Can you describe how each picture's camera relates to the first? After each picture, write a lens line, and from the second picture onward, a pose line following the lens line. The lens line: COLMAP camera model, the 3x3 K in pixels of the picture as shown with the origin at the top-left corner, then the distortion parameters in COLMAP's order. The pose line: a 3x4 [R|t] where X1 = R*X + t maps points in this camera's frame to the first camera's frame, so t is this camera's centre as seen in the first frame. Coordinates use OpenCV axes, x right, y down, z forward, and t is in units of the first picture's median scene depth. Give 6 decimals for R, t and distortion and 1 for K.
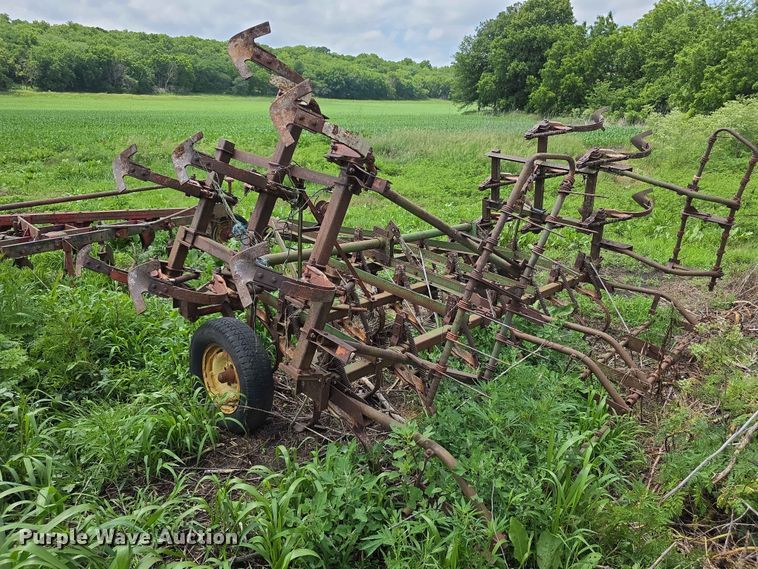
lens RADIAL K [[523.2, 0, 394.0], [0, 523.2, 283.7], [0, 0, 1]] dist [0.050654, -0.039375]
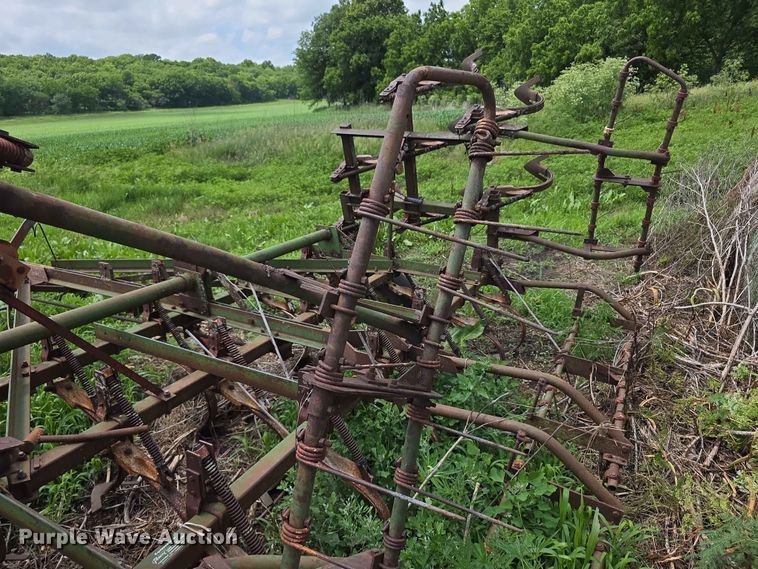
lens RADIAL K [[523.2, 0, 372.9], [0, 523.2, 278.7], [0, 0, 1]] dist [0.050654, -0.039375]
pose [[0.969420, -0.158629, 0.187246, 0.056357], [0.160138, 0.987069, 0.007134, -0.039608], [-0.185956, 0.023069, 0.982287, 0.259900]]
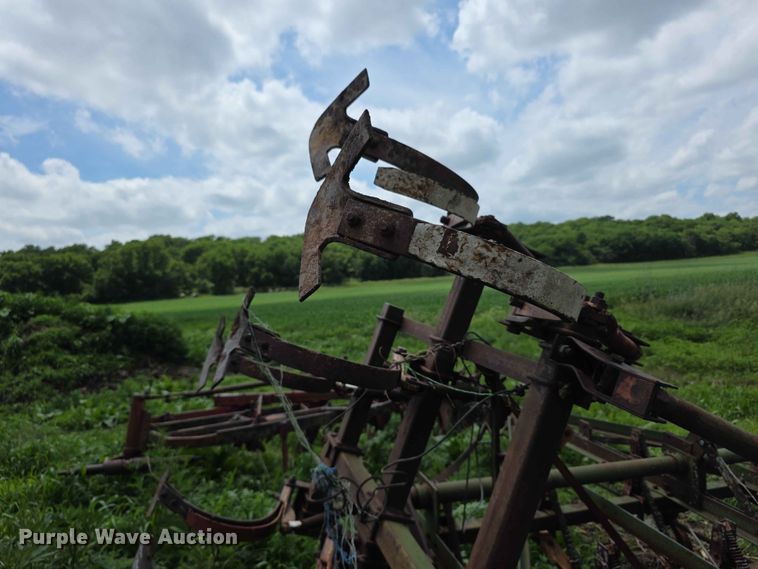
lens RADIAL K [[523.2, 0, 384.6], [0, 523.2, 285.3], [0, 0, 1]] dist [0.050654, -0.039375]
pose [[0.858703, -0.077332, -0.506606, 0.006393], [-0.082739, 0.954660, -0.285971, -0.055794], [0.505751, 0.287480, 0.813370, 0.237273]]
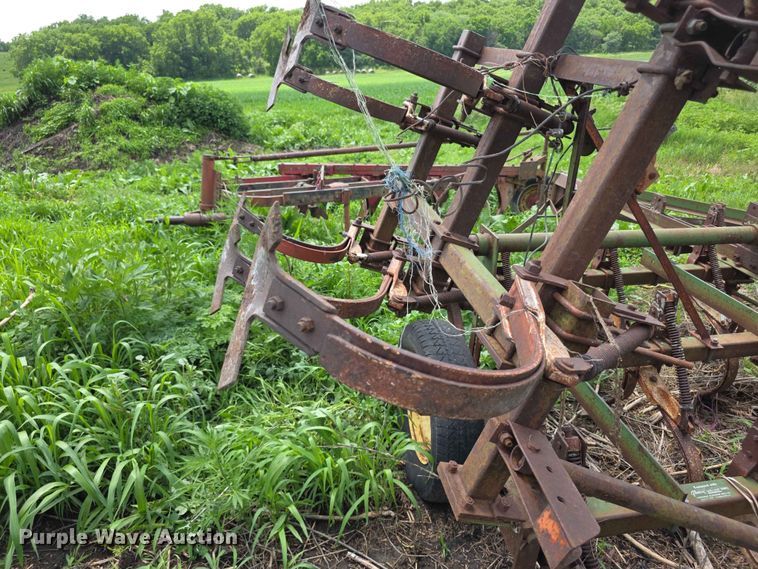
lens RADIAL K [[523.2, 0, 376.9], [0, 523.2, 279.1], [0, 0, 1]] dist [0.050654, -0.039375]
pose [[0.789150, 0.172262, -0.589549, -0.003077], [-0.141991, 0.985029, 0.097754, -0.023359], [0.597562, 0.006568, 0.801796, 0.245704]]
